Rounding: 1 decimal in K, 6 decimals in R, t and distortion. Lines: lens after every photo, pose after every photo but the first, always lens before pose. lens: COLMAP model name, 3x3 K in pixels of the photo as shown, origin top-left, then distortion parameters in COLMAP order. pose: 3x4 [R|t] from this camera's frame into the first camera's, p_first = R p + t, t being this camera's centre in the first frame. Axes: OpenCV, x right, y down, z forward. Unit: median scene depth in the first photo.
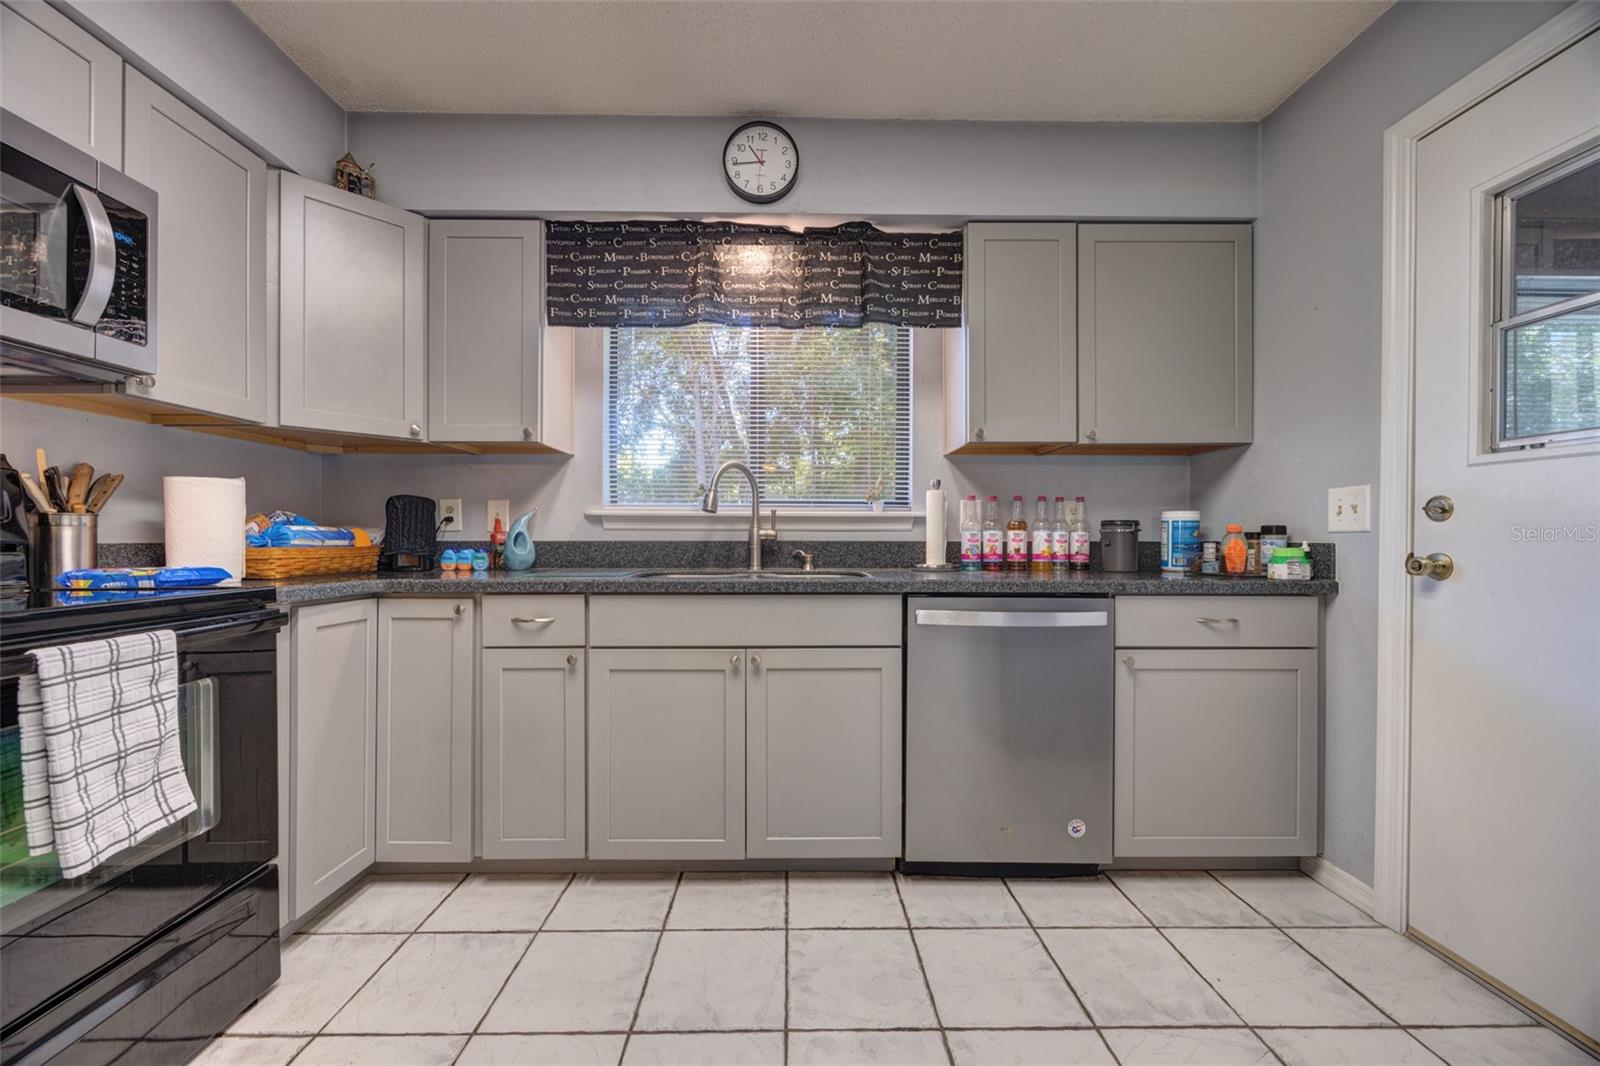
lens RADIAL K [[604.5, 0, 795.4], [0, 604.5, 535.1], [0, 0, 1]] dist [0.001116, 0.000045]
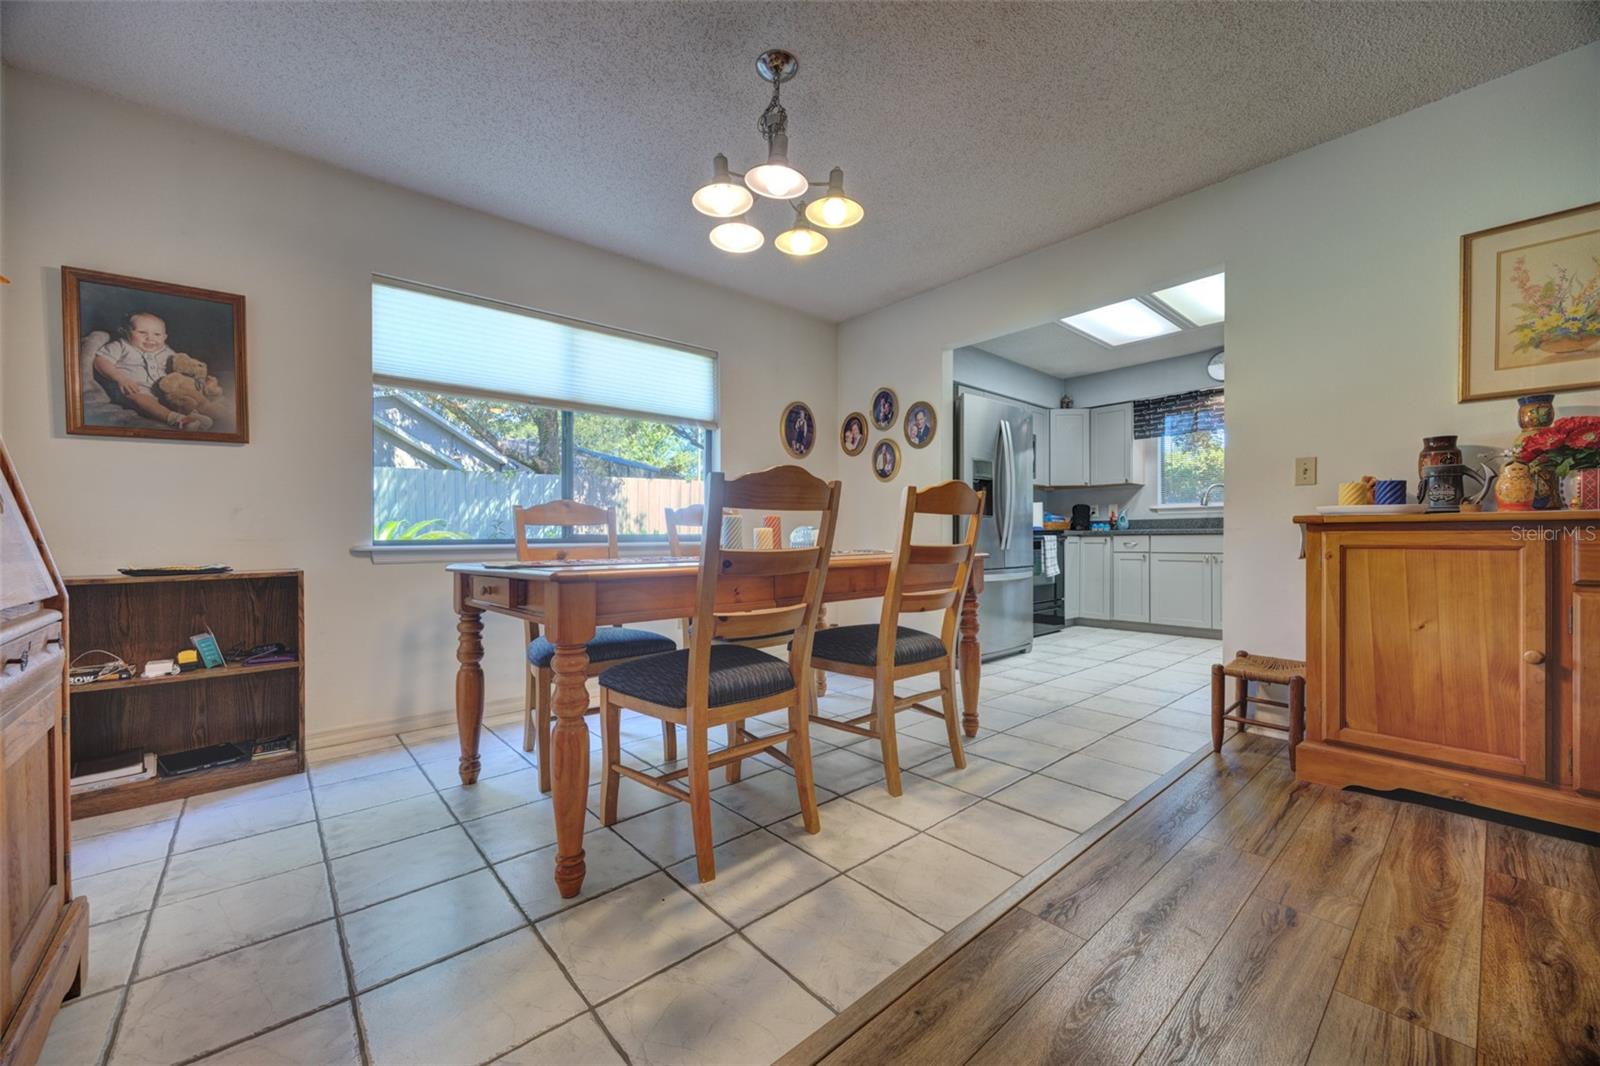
lens RADIAL K [[607.7, 0, 791.7], [0, 607.7, 540.0], [0, 0, 1]] dist [0.000626, -0.000182]
pose [[0.642607, -0.001044, -0.766195, 0.697599], [0.006069, 0.999975, 0.003727, 0.085424], [0.766172, -0.007045, 0.642597, -1.951296]]
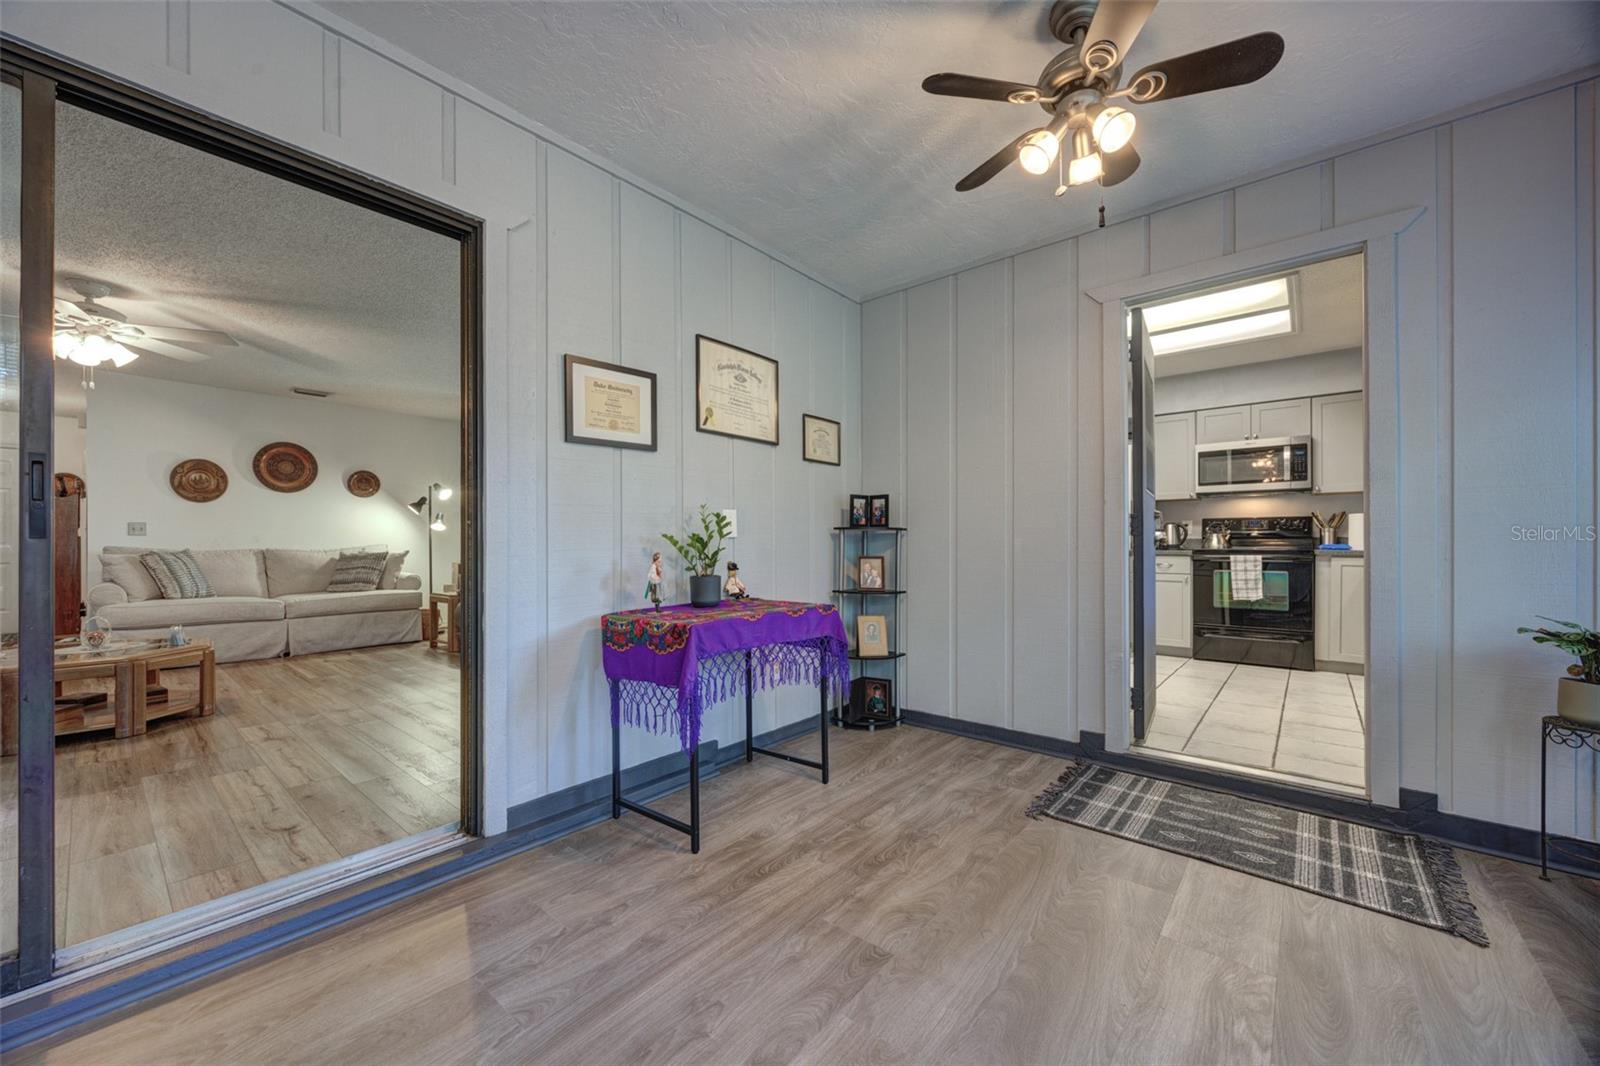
lens RADIAL K [[607.7, 0, 791.7], [0, 607.7, 540.0], [0, 0, 1]] dist [0.000626, -0.000182]
pose [[-0.659602, -0.009727, -0.751552, 2.325090], [-0.002191, 0.999937, -0.011019, 0.053470], [0.751612, -0.005622, -0.659581, 0.707943]]
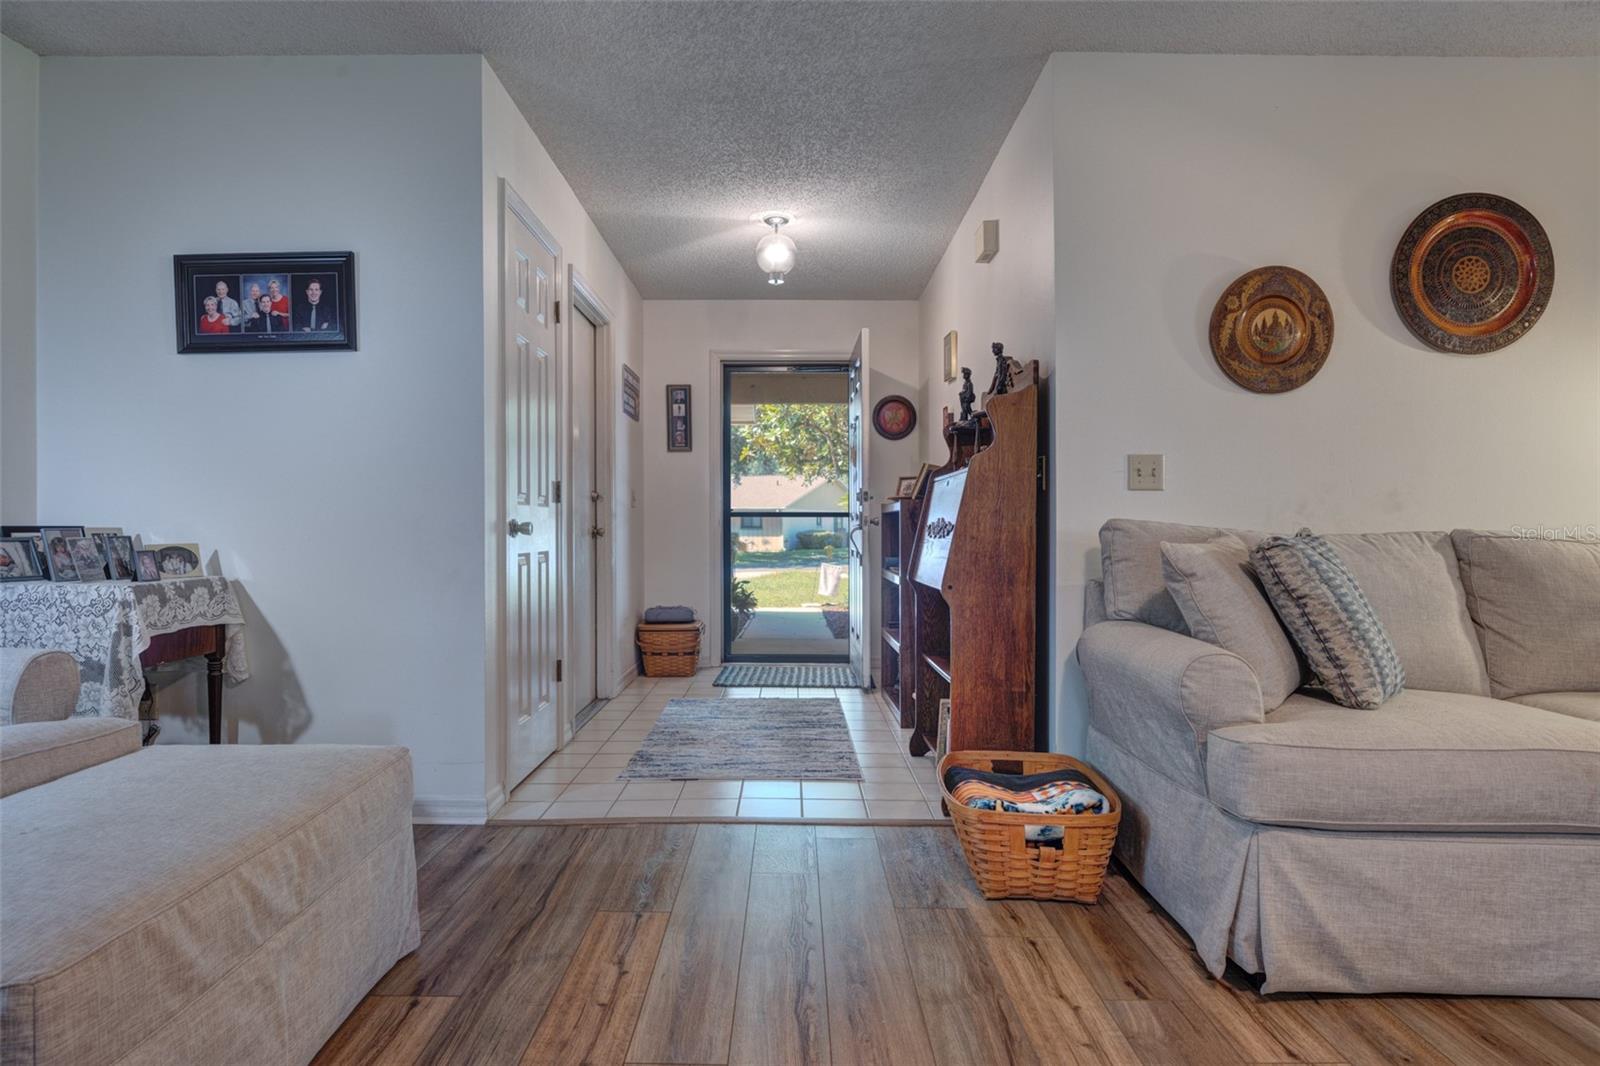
lens RADIAL K [[873.3, 0, 773.0], [0, 873.3, 526.5], [0, 0, 1]] dist [-0.004075, -0.001019]
pose [[-0.999503, -0.011523, 0.029335, 2.752815], [-0.011321, 0.999911, 0.007029, 0.064219], [-0.029413, 0.006694, -0.999545, -1.683962]]
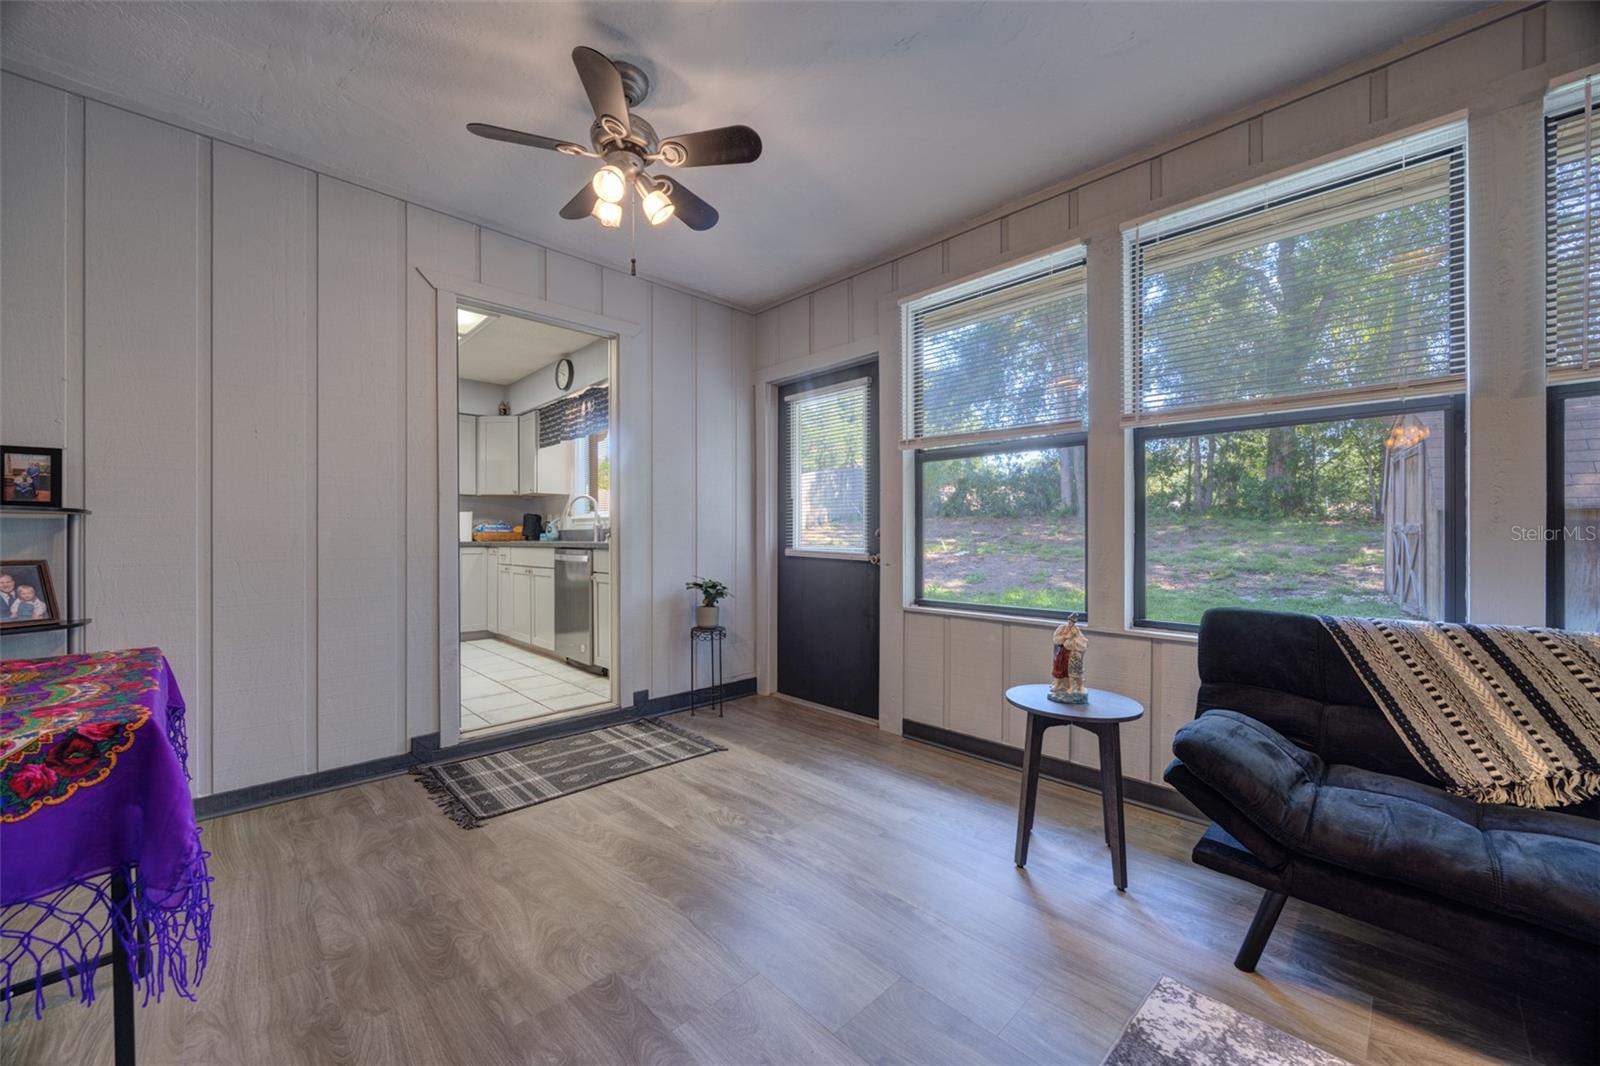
lens RADIAL K [[607.7, 0, 791.7], [0, 607.7, 540.0], [0, 0, 1]] dist [0.000626, -0.000182]
pose [[0.684561, -0.000804, -0.728956, 2.326891], [0.003815, 0.999990, 0.002480, 0.053665], [0.728946, -0.004479, 0.684557, -0.010051]]
